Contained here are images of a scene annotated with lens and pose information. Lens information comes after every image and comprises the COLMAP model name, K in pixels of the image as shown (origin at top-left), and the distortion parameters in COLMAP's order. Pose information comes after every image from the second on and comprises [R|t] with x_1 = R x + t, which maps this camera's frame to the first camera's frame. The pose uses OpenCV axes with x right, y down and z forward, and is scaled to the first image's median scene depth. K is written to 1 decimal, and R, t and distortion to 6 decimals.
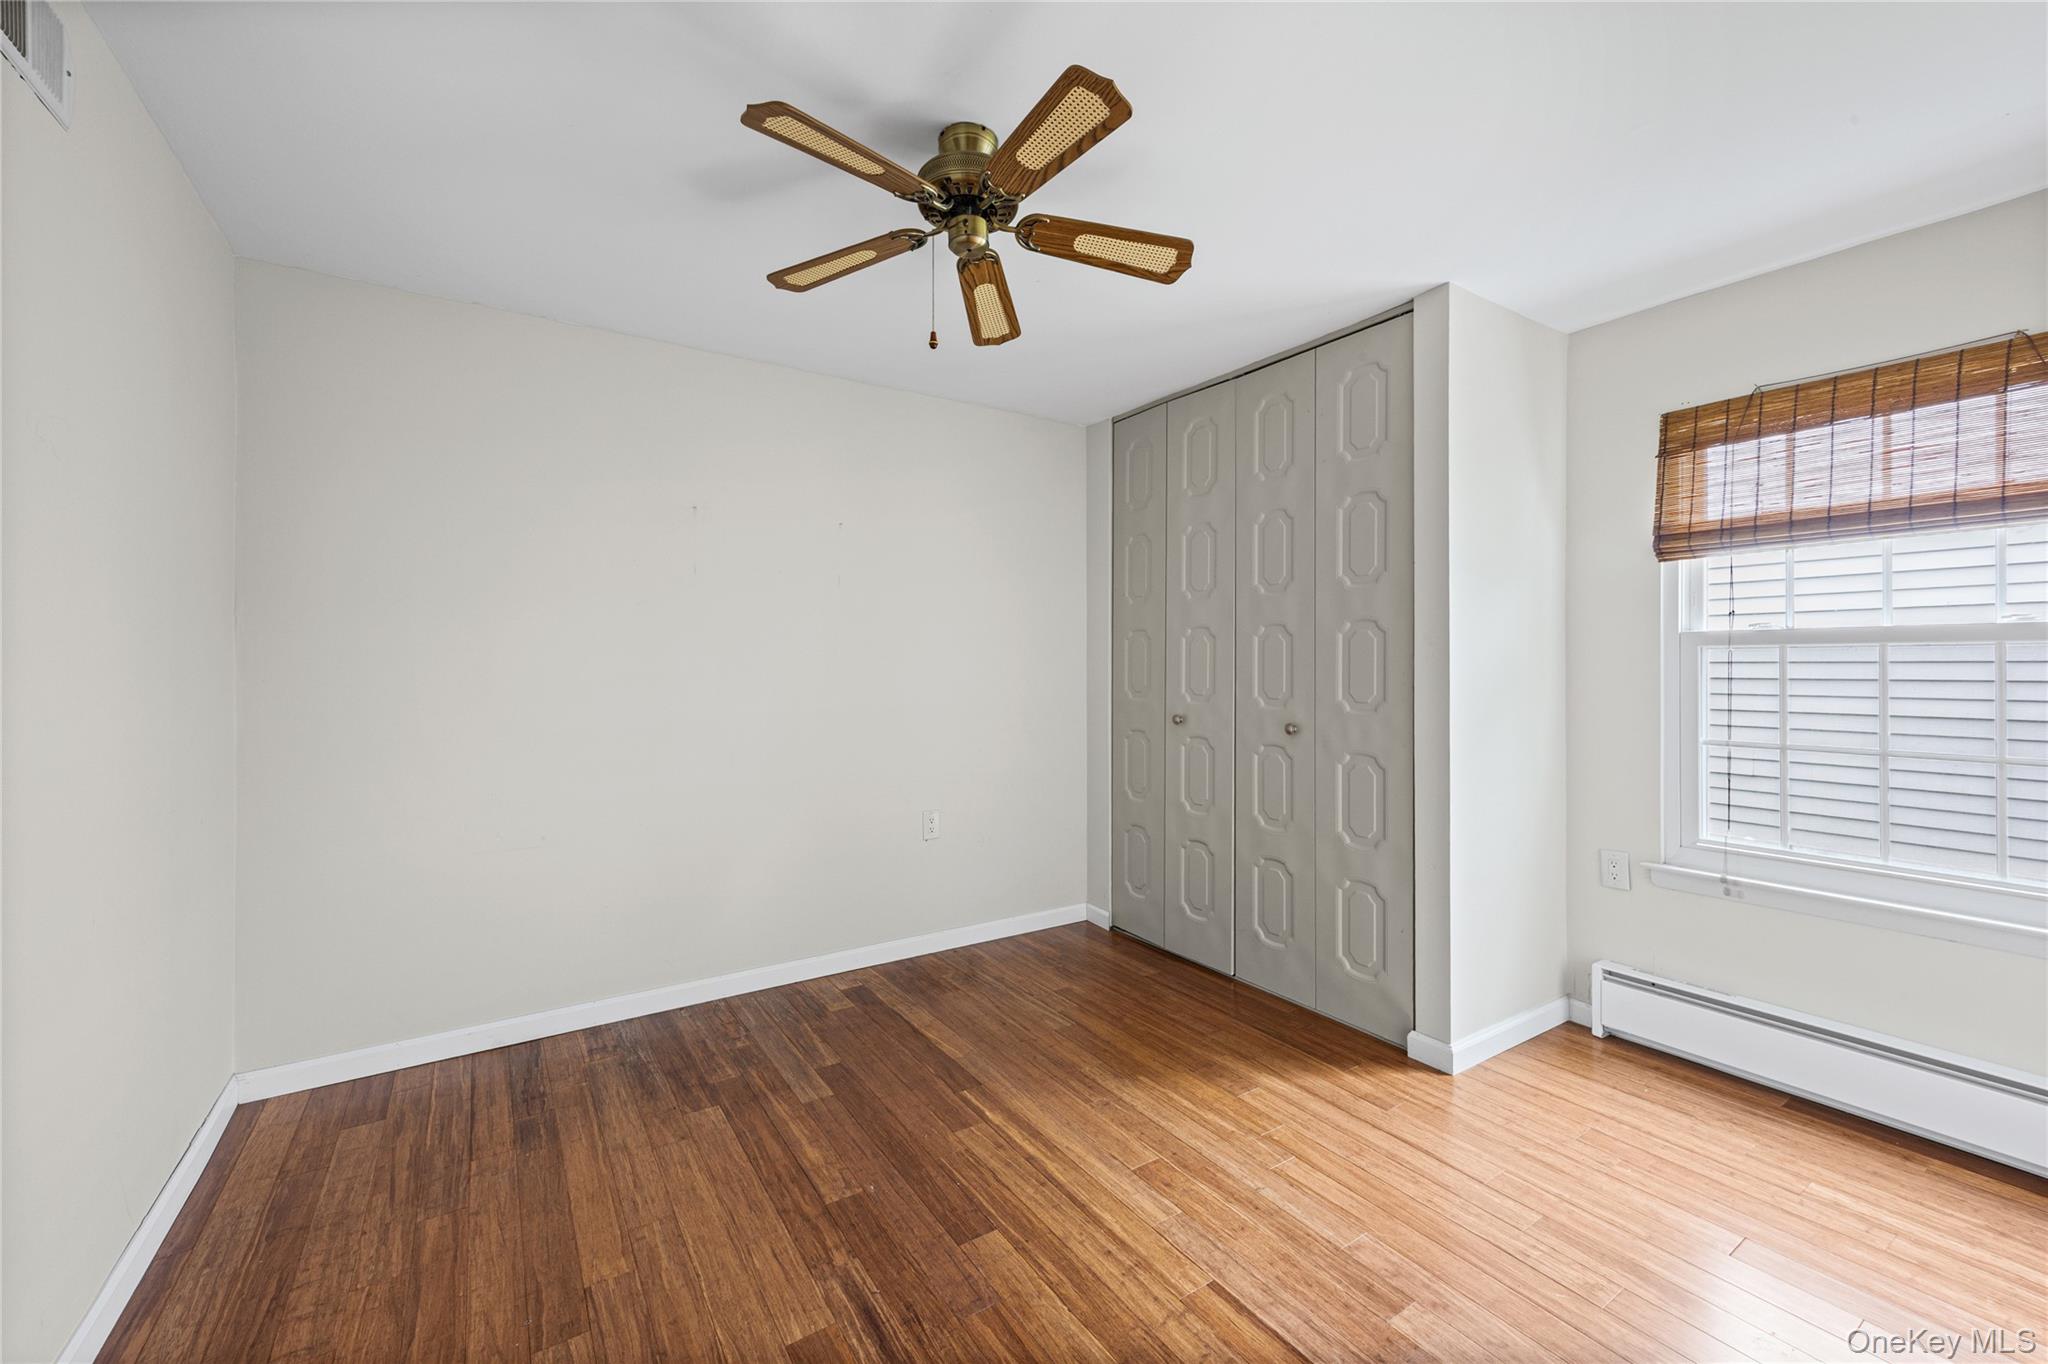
lens RADIAL K [[815.8, 0, 1031.0], [0, 815.8, 664.4], [0, 0, 1]] dist [0.001588, 0.000337]
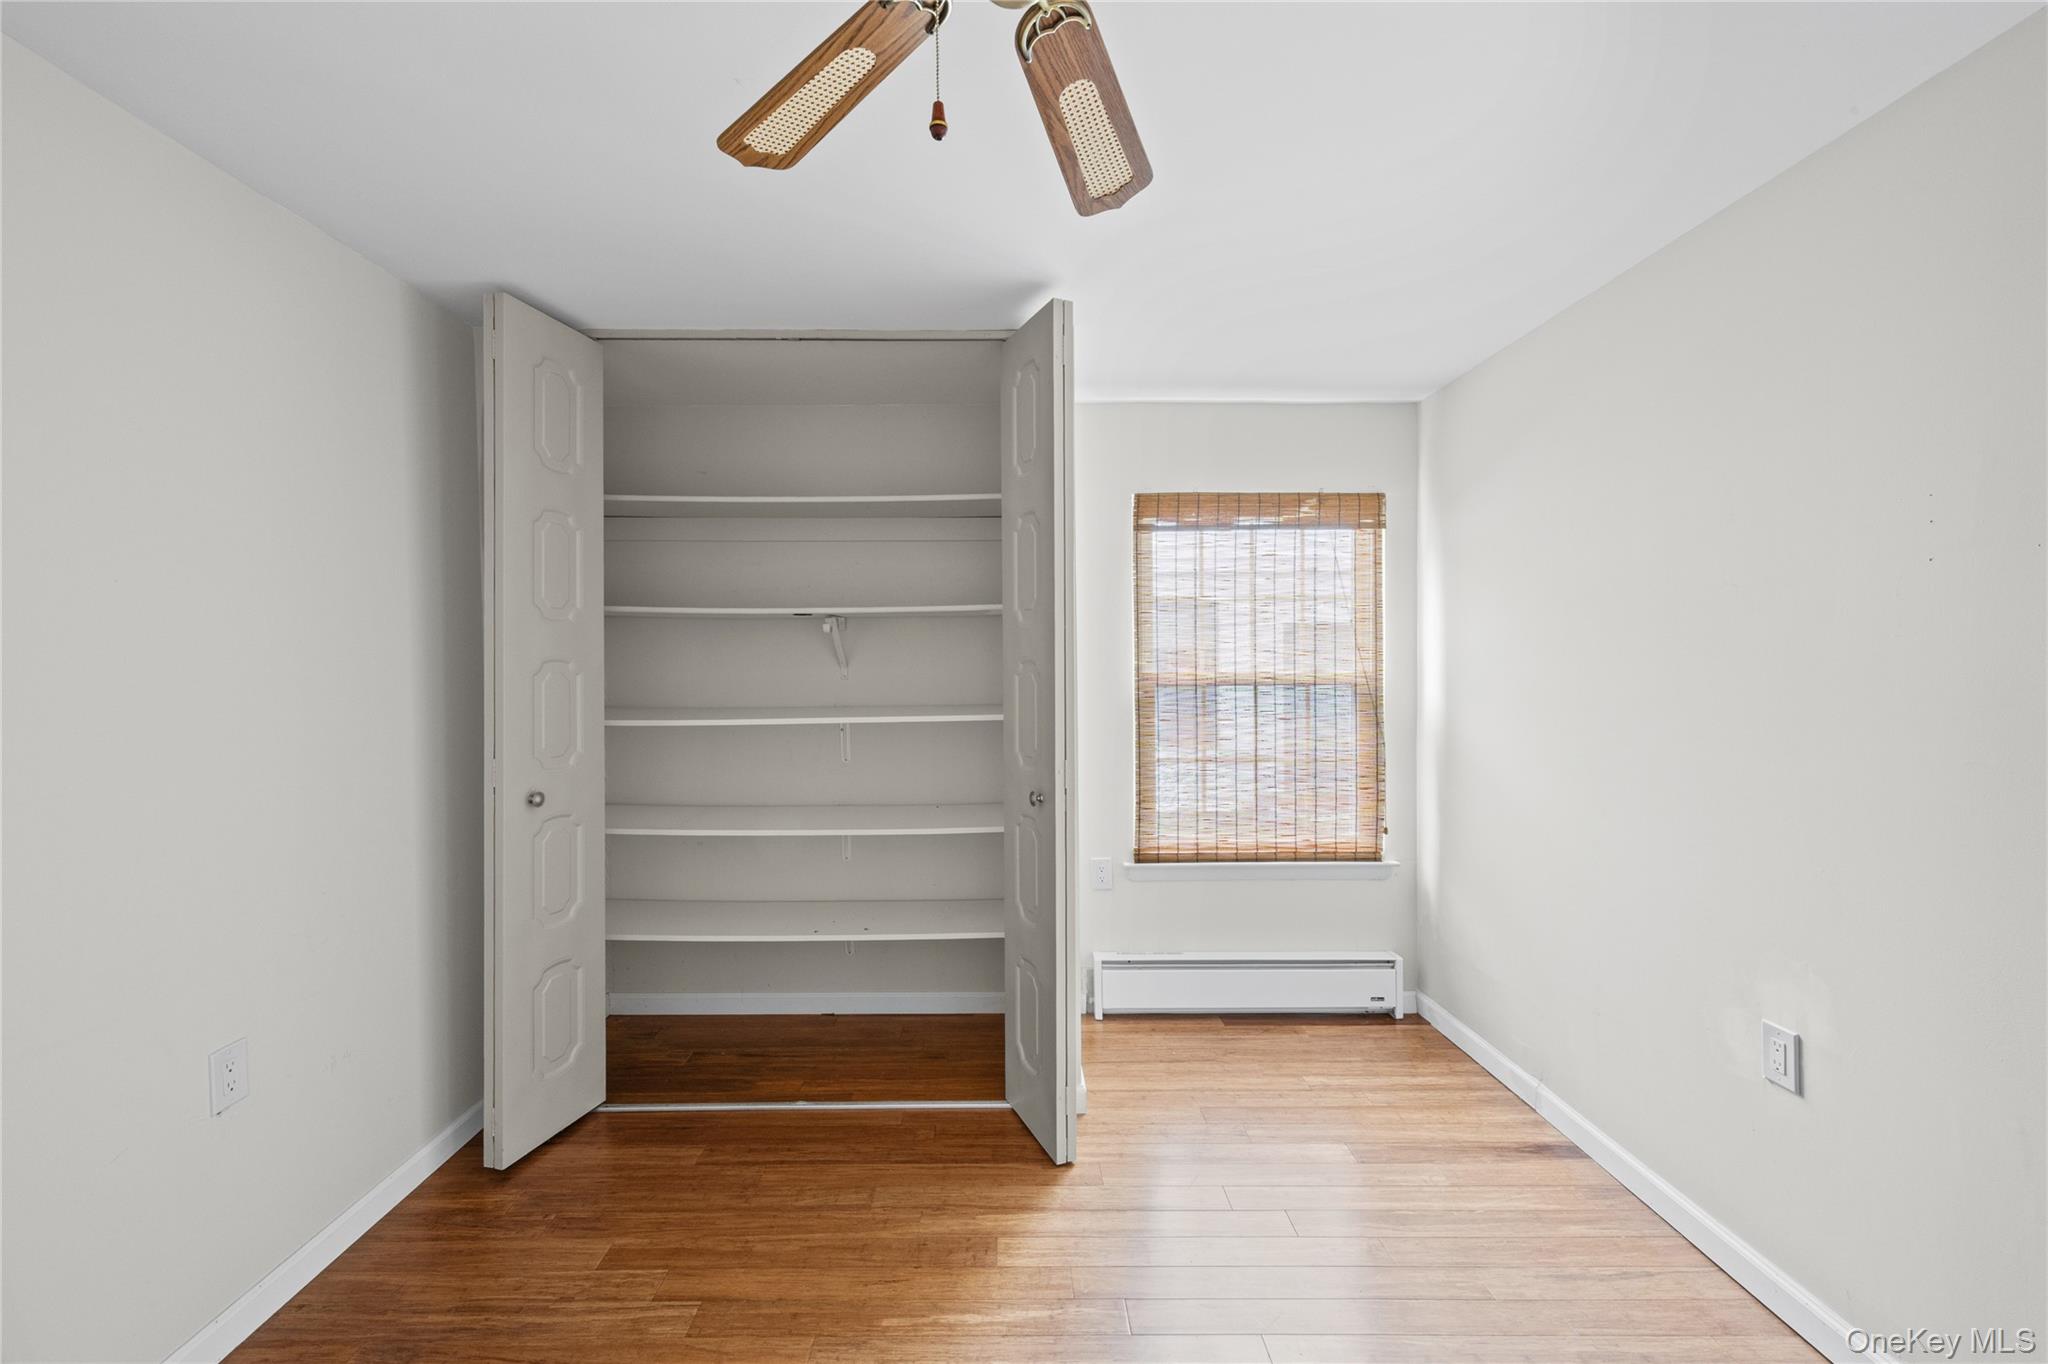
lens RADIAL K [[815.8, 0, 1031.0], [0, 815.8, 664.4], [0, 0, 1]] dist [0.001588, 0.000337]
pose [[0.551170, 0.004339, 0.834382, -0.397245], [0.000480, 0.999985, -0.005518, -0.050800], [-0.834393, 0.003442, 0.551159, 0.539489]]
